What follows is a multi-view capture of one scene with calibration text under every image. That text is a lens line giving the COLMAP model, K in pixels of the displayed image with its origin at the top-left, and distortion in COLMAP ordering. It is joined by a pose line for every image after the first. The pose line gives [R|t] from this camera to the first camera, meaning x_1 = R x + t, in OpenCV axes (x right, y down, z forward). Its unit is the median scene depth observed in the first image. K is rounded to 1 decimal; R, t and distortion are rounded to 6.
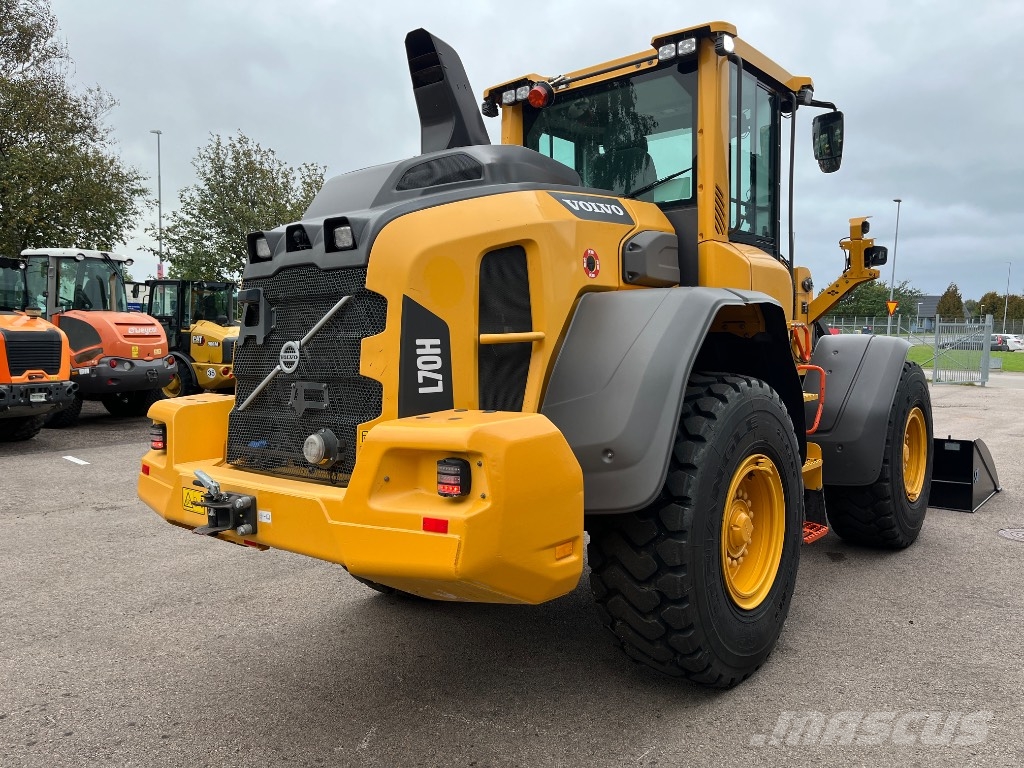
lens RADIAL K [[772.5, 0, 517.1], [0, 772.5, 386.5], [0, 0, 1]] dist [0.007955, 0.003106]
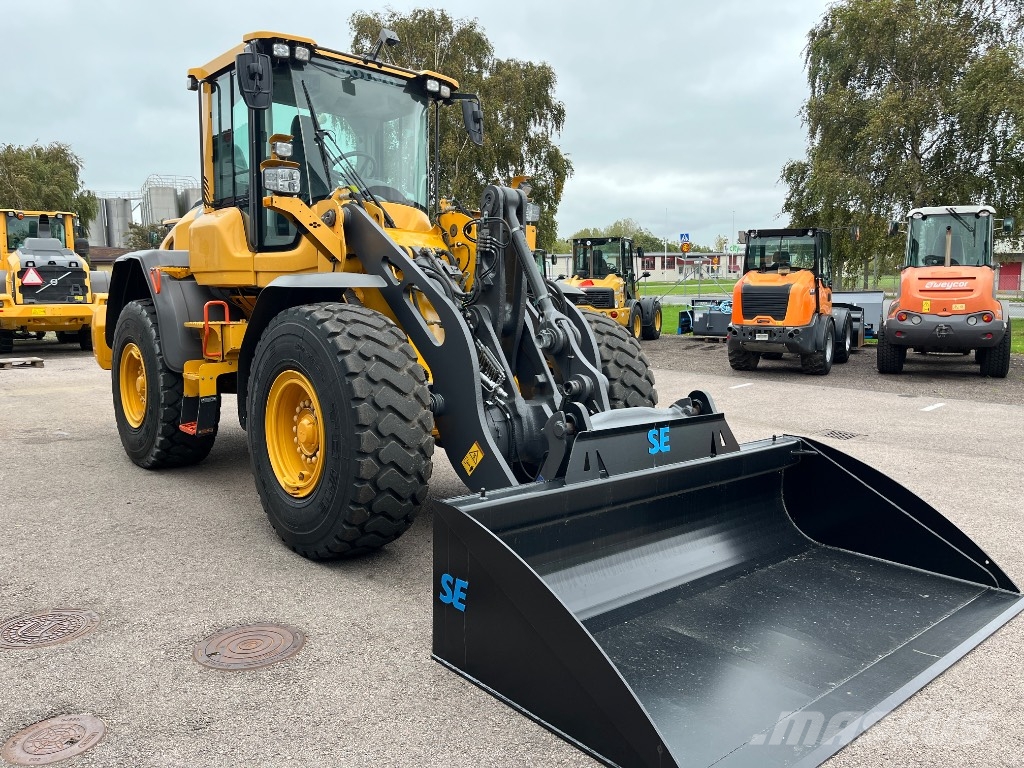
lens RADIAL K [[776.1, 0, 518.2], [0, 776.1, 383.7], [0, 0, 1]] dist [0.082728, -0.117795]
pose [[-0.147964, 0.113850, -0.982418, 2.325669], [-0.075160, 0.989185, 0.125954, -0.136324], [0.986133, 0.092476, -0.137807, 2.510798]]
